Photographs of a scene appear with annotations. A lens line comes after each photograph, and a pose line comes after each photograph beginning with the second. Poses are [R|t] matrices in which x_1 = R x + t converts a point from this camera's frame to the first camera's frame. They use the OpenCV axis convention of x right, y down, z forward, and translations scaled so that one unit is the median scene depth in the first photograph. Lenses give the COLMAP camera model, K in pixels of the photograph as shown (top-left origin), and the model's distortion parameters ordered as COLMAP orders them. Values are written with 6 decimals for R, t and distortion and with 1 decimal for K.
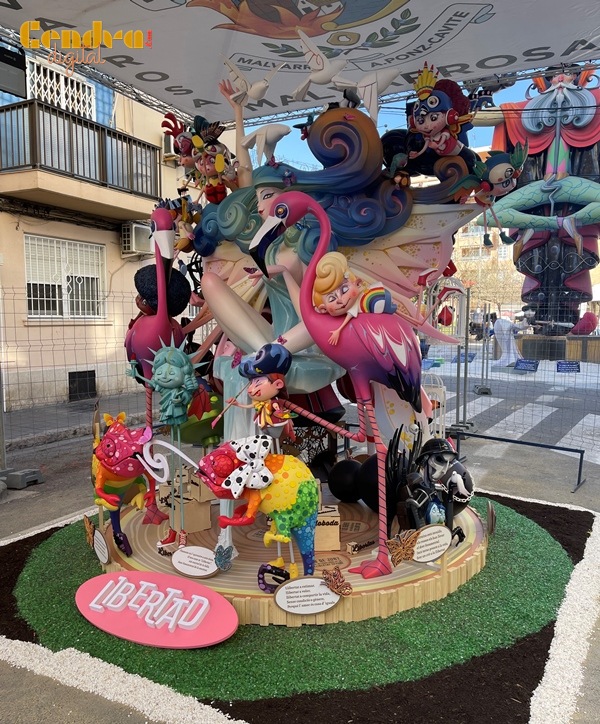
lens RADIAL K [[594.4, 0, 300.2], [0, 594.4, 358.2], [0, 0, 1]] dist [0.030380, -0.007801]
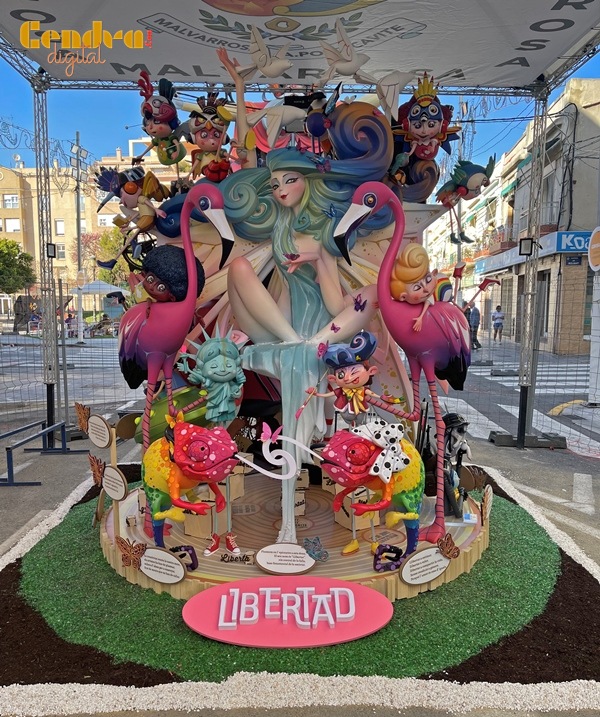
lens RADIAL K [[594.7, 0, 300.1], [0, 594.7, 363.1], [0, 0, 1]] dist [0.028559, -0.006405]
pose [[0.884968, -0.042421, 0.463715, -0.645343], [0.029473, 0.998948, 0.035136, -0.009322], [-0.464718, -0.017427, 0.885287, 0.156505]]
